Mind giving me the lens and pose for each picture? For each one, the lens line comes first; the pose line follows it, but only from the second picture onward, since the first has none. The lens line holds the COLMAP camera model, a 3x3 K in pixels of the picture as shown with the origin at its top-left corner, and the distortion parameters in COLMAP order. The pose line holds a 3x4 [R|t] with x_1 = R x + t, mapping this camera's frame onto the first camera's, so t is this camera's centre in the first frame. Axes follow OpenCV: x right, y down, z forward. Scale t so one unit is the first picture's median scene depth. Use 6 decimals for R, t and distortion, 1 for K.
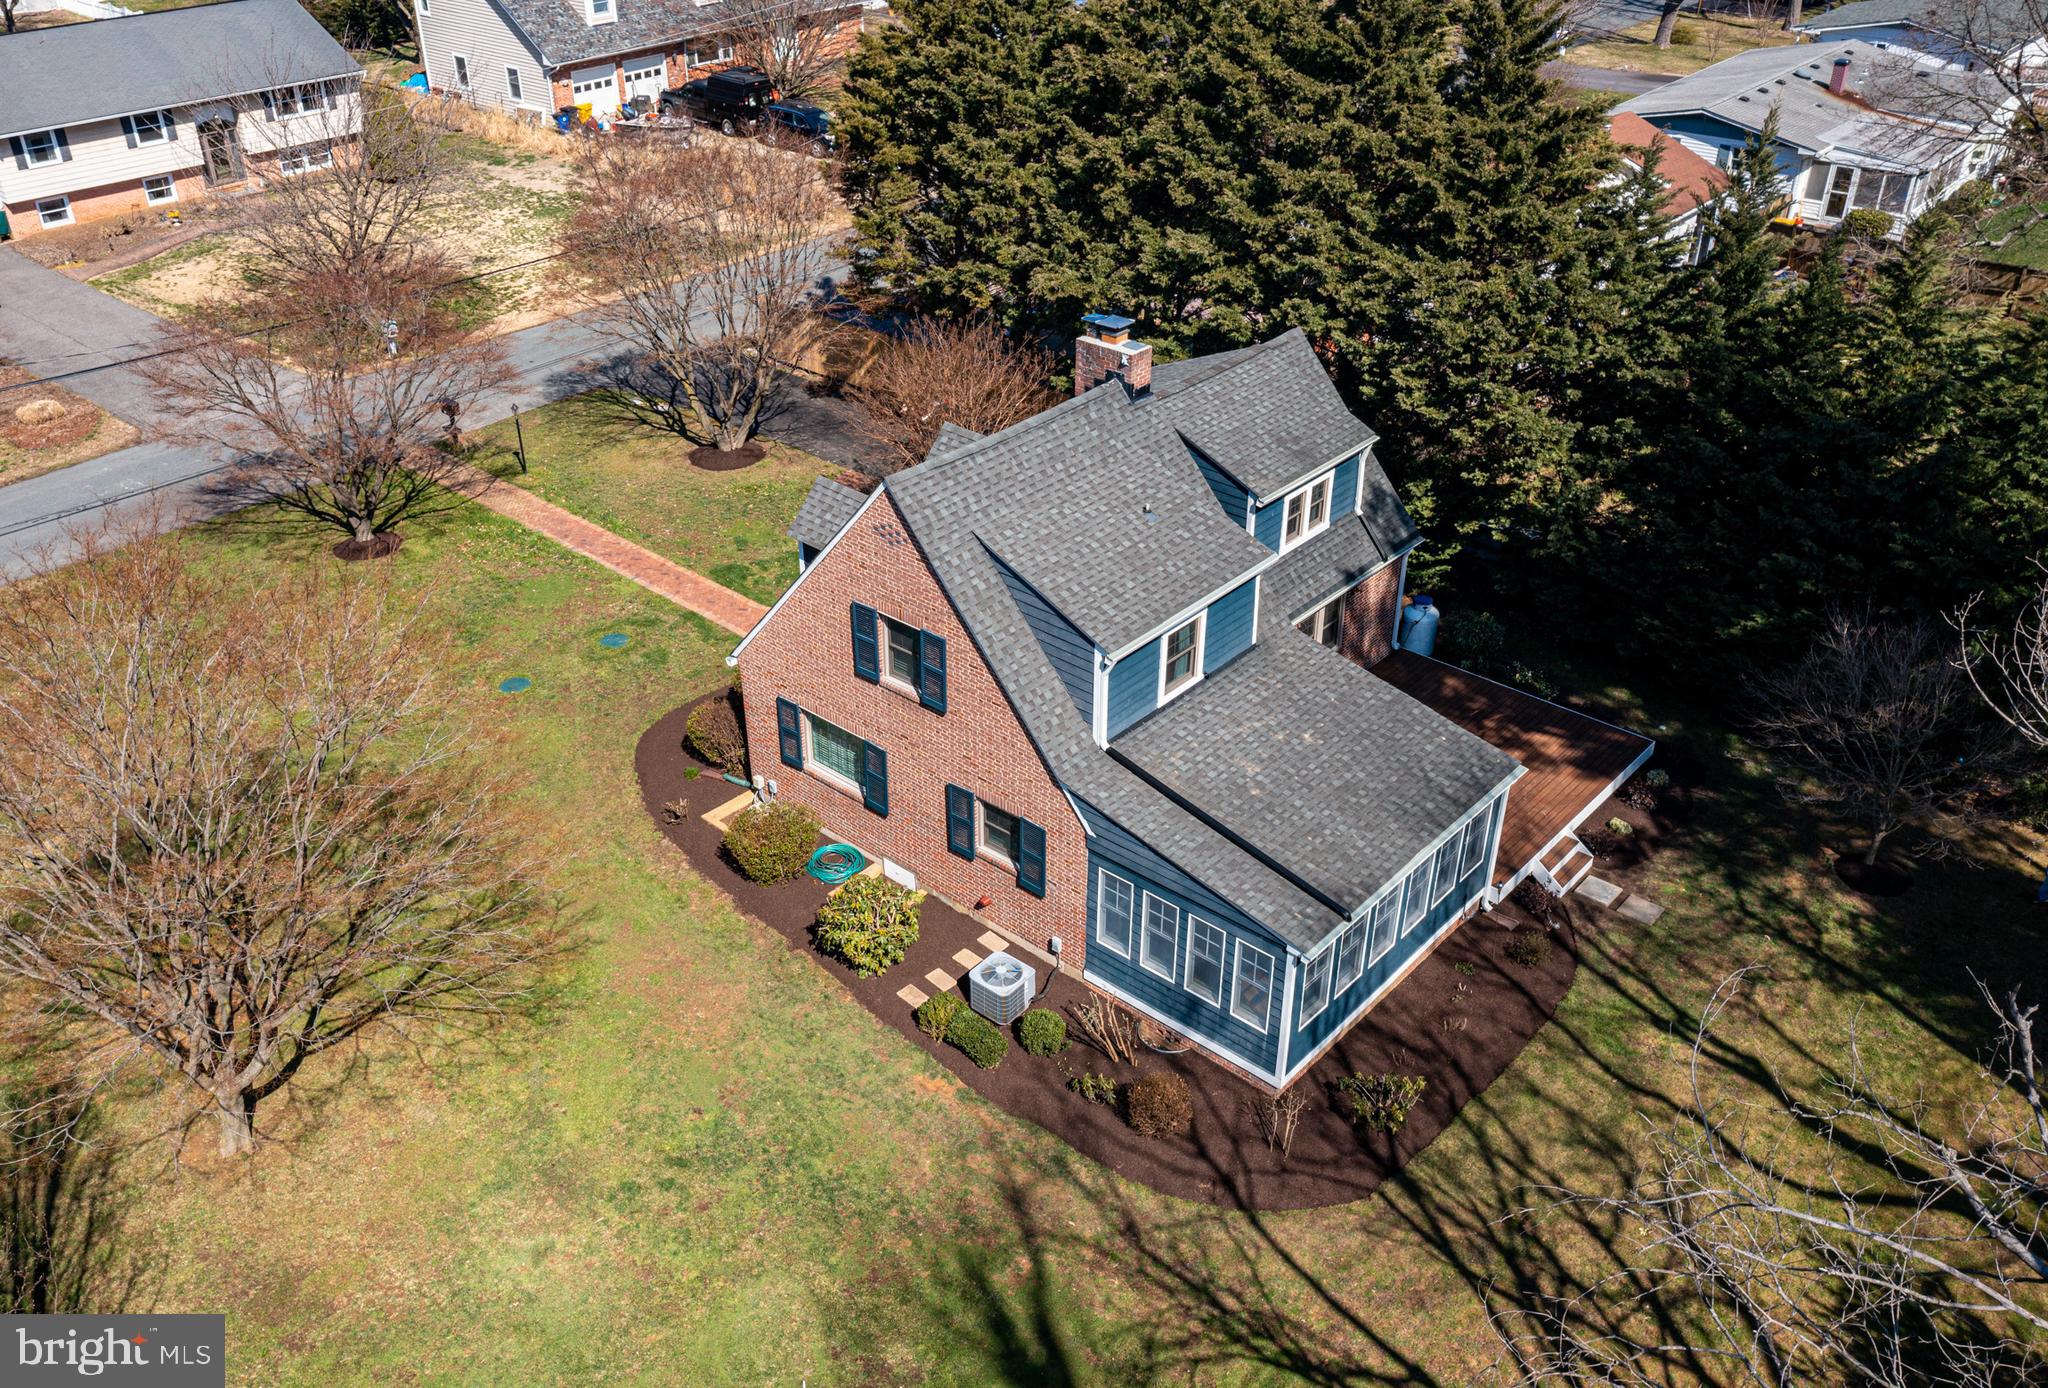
lens RADIAL K [[1689.6, 0, 983.1], [0, 1689.6, 691.4], [0, 0, 1]] dist [0.003075, 0.007858]
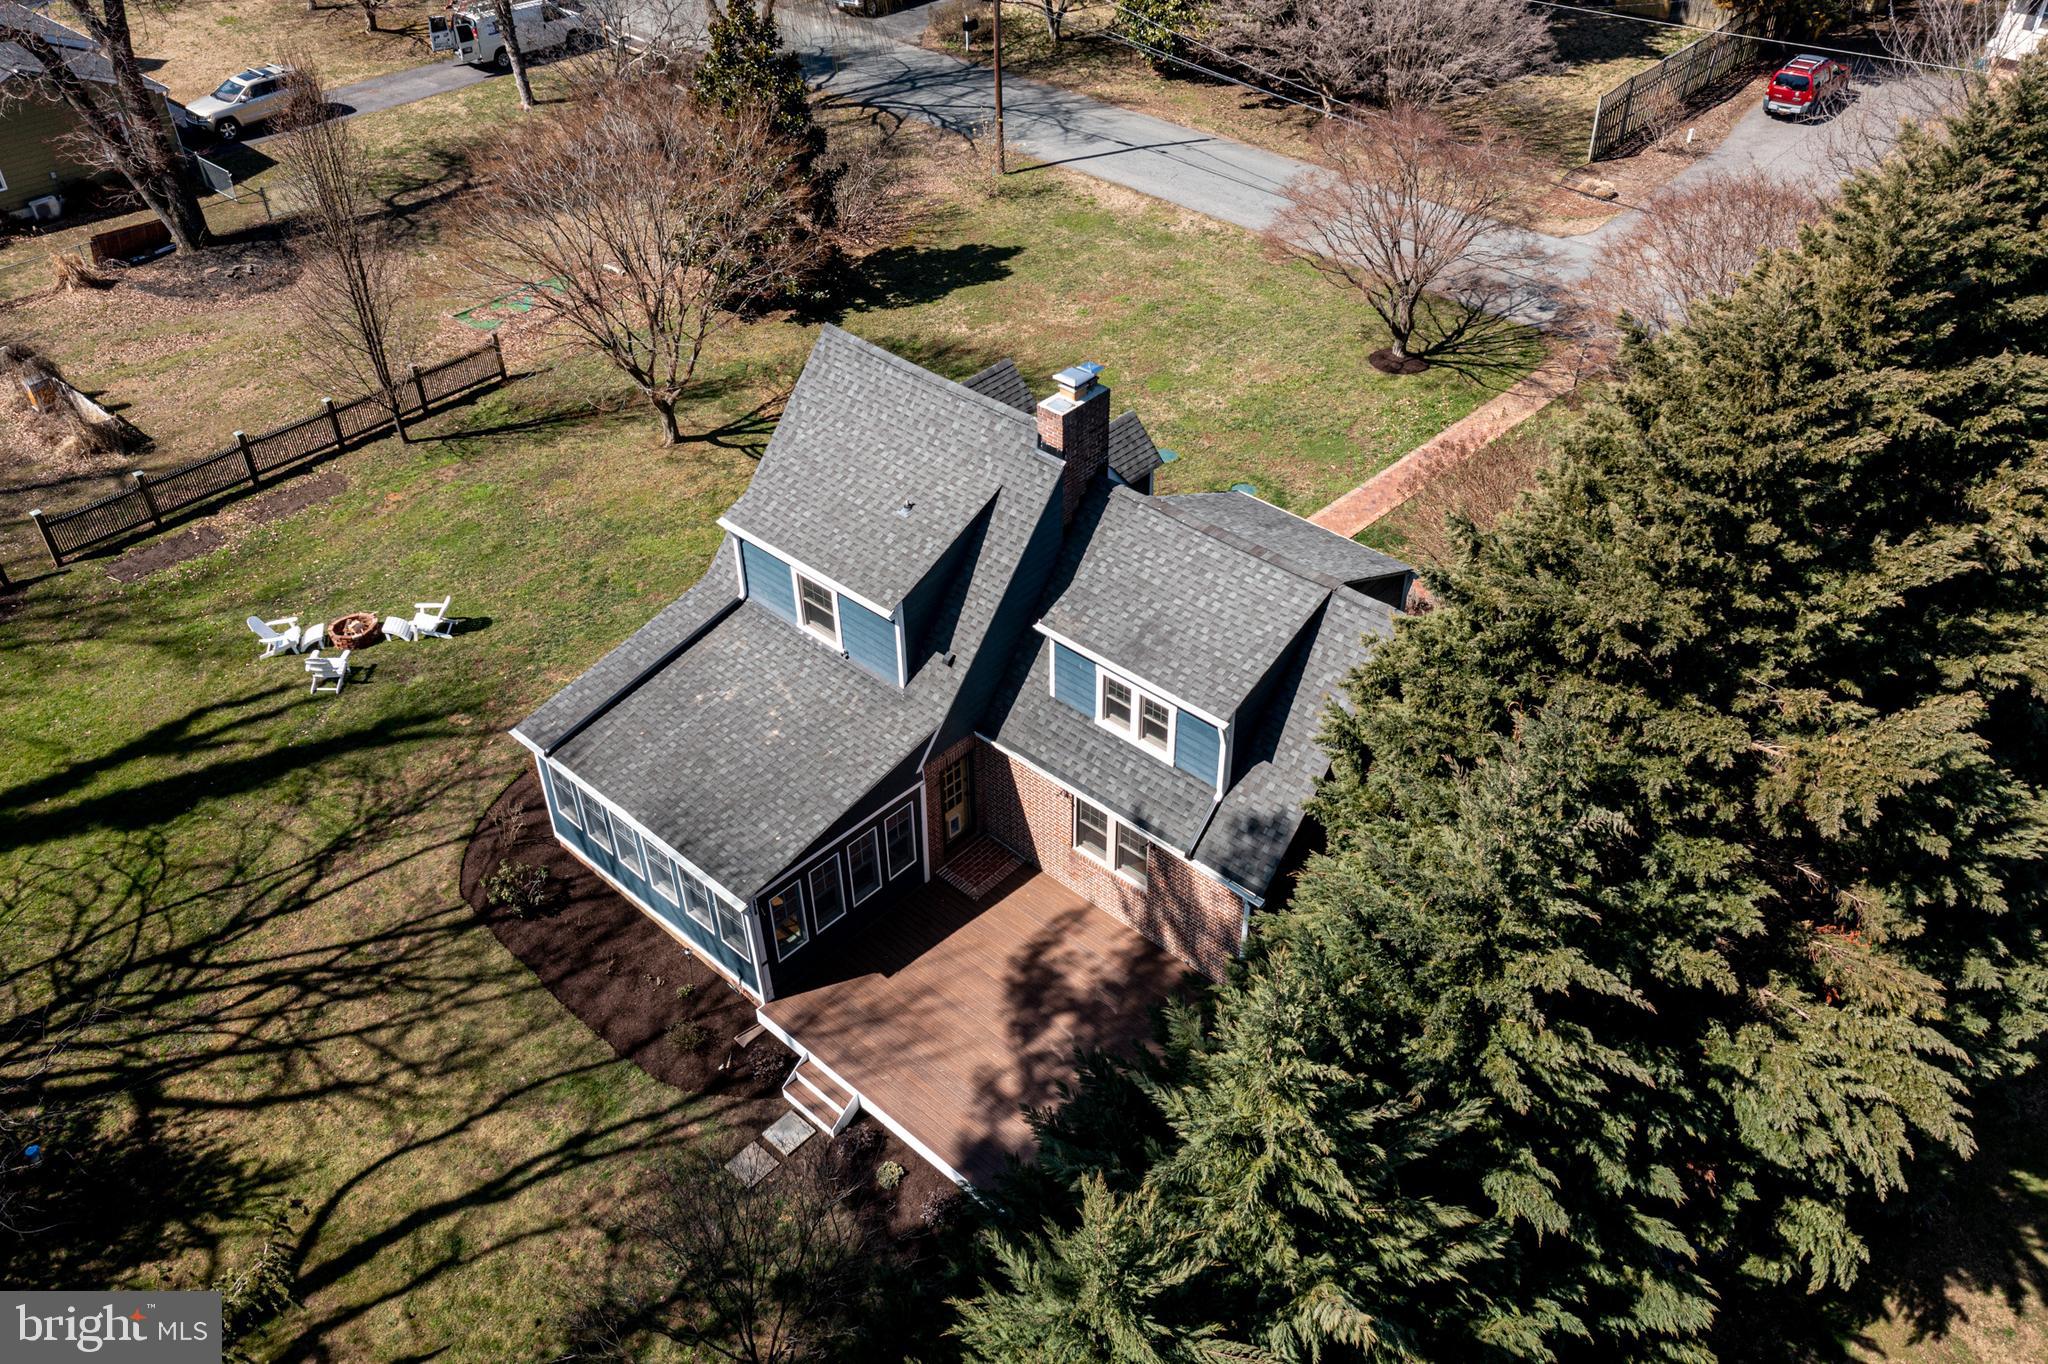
lens RADIAL K [[1661.6, 0, 1024.0], [0, 1661.6, 682.0], [0, 0, 1]] dist [-0.000205, 0.003148]
pose [[-0.008836, 0.623989, -0.781383, 0.774448], [-0.515063, 0.666942, 0.538423, -0.497645], [0.857107, 0.407219, 0.315500, 0.632100]]
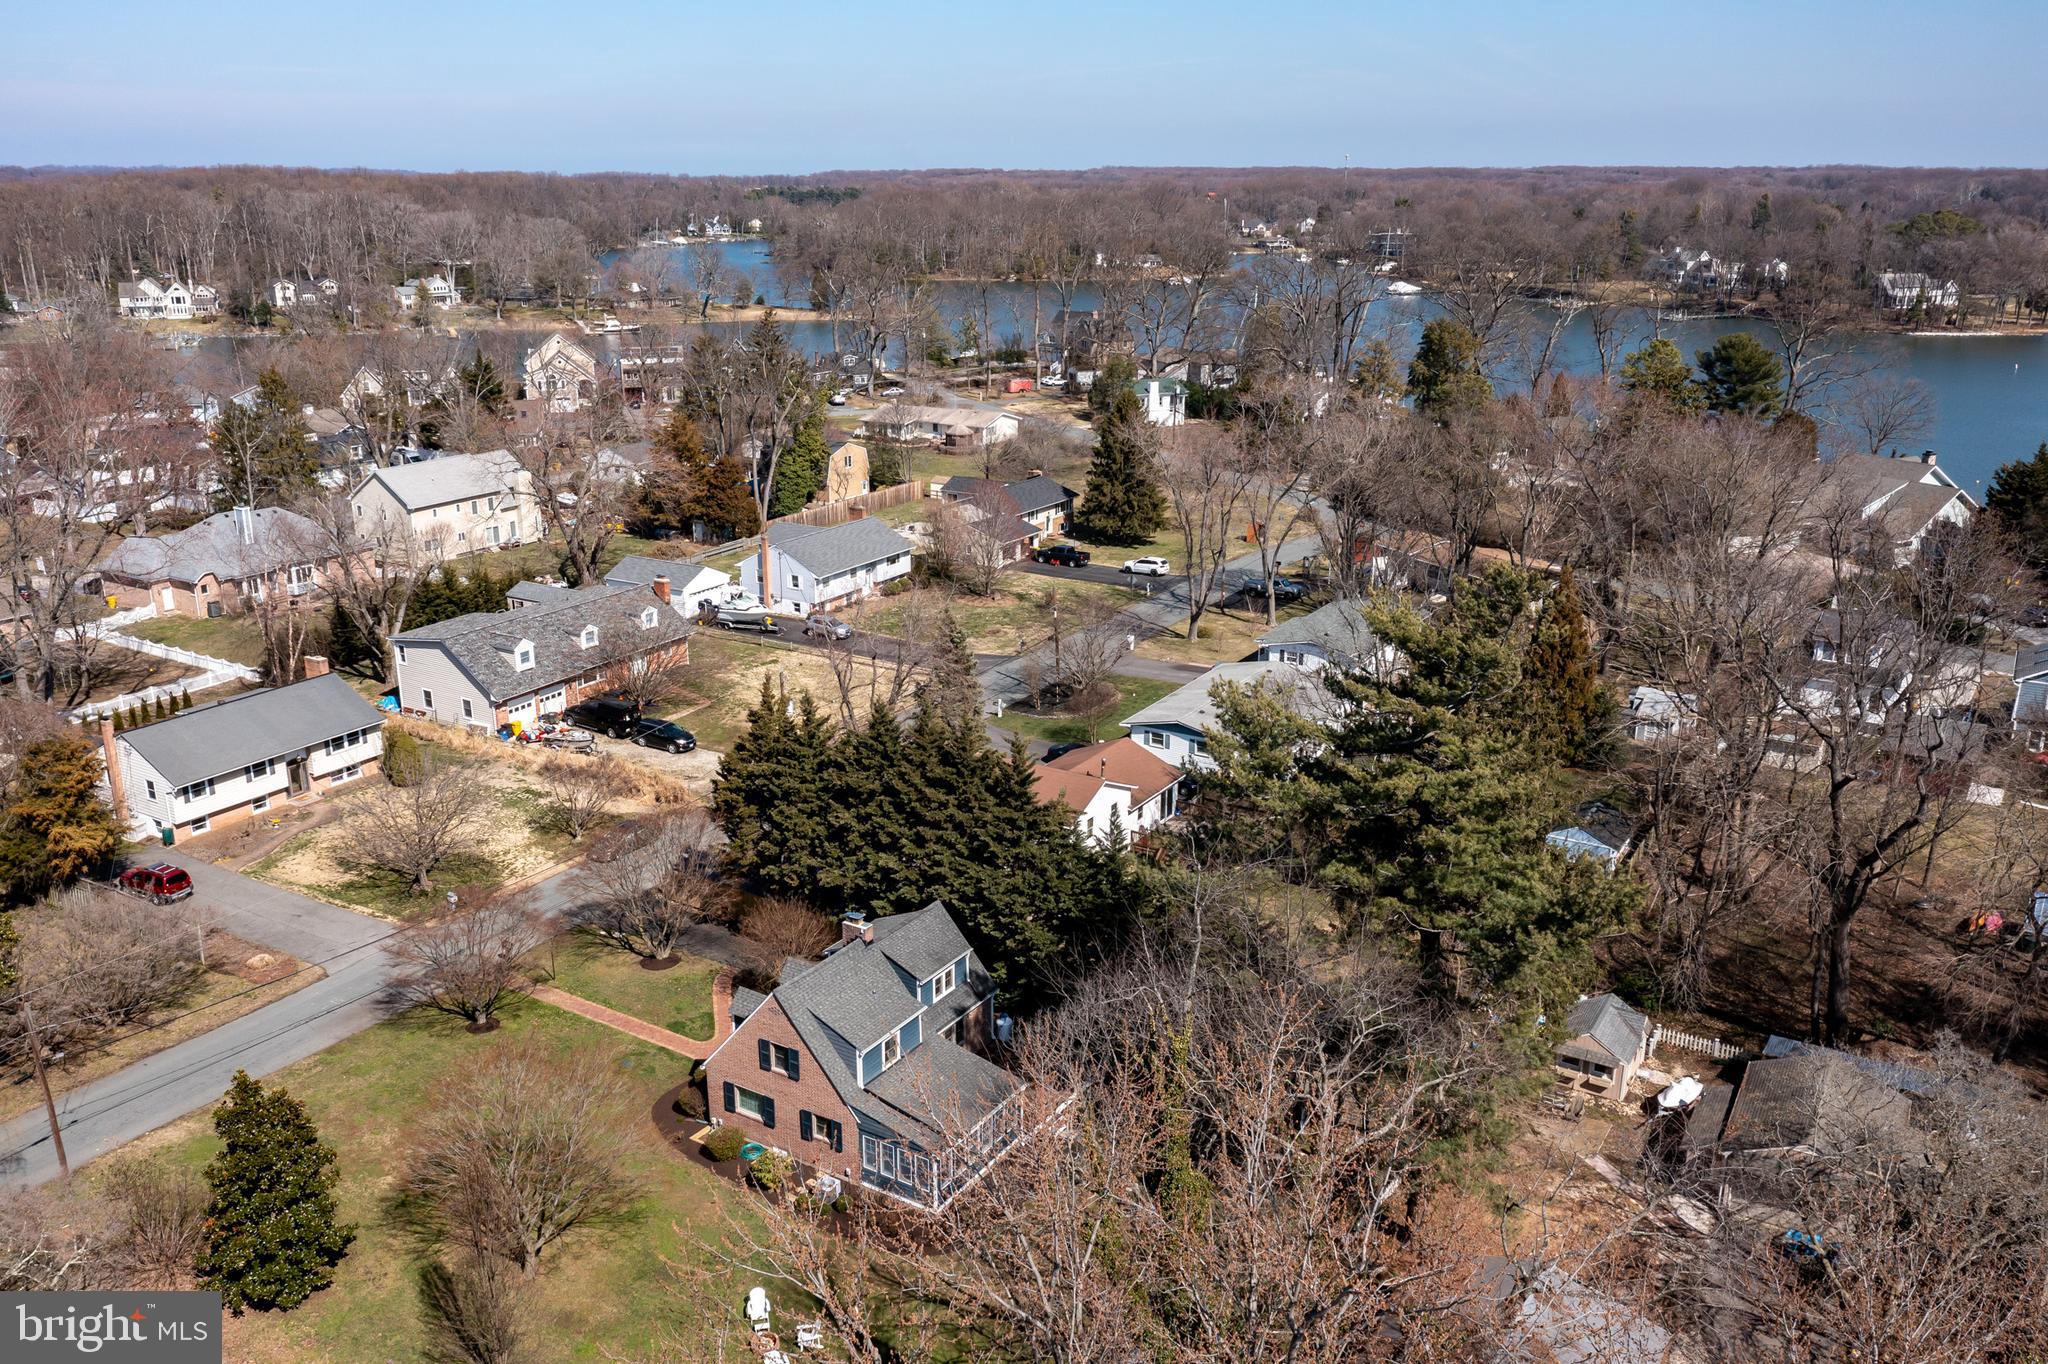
lens RADIAL K [[1644.7, 0, 1013.2], [0, 1644.7, 680.5], [0, 0, 1]] dist [-0.000106, 0.007315]
pose [[0.985594, -0.043063, 0.163552, -0.064753], [0.081469, 0.968337, -0.235981, 0.031583], [-0.148212, 0.245906, 0.957895, -1.218870]]
